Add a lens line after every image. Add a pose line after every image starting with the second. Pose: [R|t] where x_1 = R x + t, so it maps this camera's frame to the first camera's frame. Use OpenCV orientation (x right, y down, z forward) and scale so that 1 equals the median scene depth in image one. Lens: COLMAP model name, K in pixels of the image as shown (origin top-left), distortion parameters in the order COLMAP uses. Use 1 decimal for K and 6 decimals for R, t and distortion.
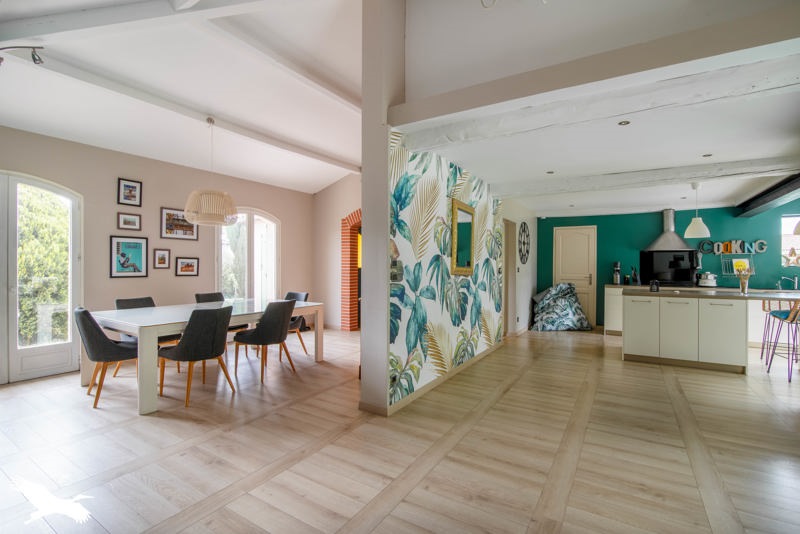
lens RADIAL K [[387.6, 0, 400.9], [0, 387.6, 265.9], [0, 0, 1]] dist [-0.026459, -0.000335]
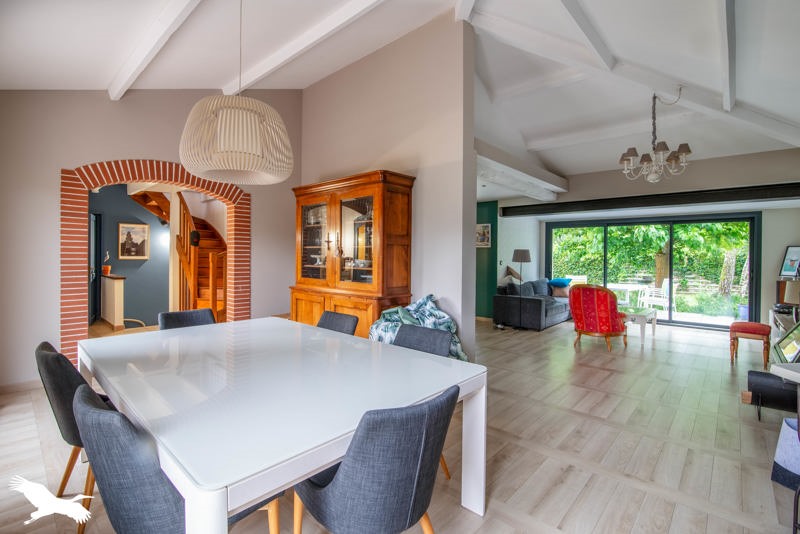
lens RADIAL K [[387.6, 0, 404.5], [0, 387.6, 263.8], [0, 0, 1]] dist [-0.026459, -0.000335]
pose [[0.122576, -0.018022, 0.992296, -0.510920], [-0.006527, 0.999799, 0.018965, -0.006937], [-0.992438, -0.008801, 0.122433, 0.417289]]
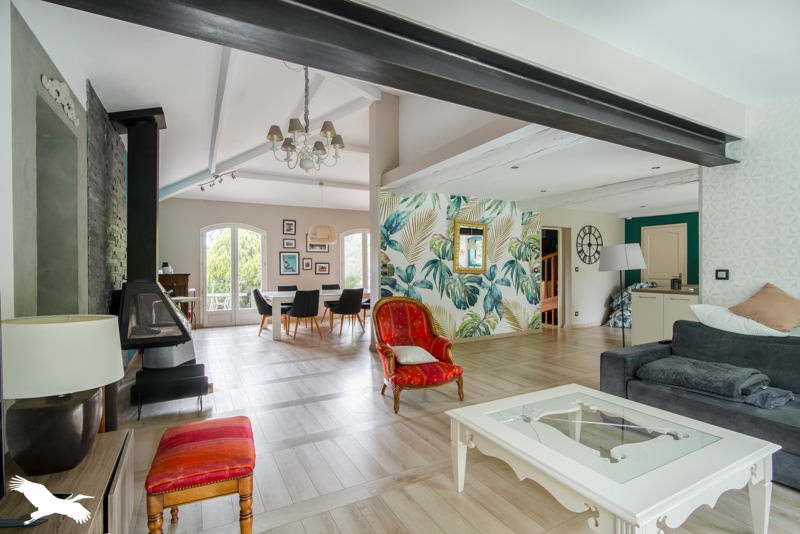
lens RADIAL K [[387.6, 0, 404.7], [0, 387.6, 267.9], [0, 0, 1]] dist [-0.026459, -0.000335]
pose [[0.880212, -0.007703, -0.474519, 0.655290], [0.008874, 0.999961, 0.000228, 0.002602], [0.474499, -0.004412, 0.880245, -0.353727]]
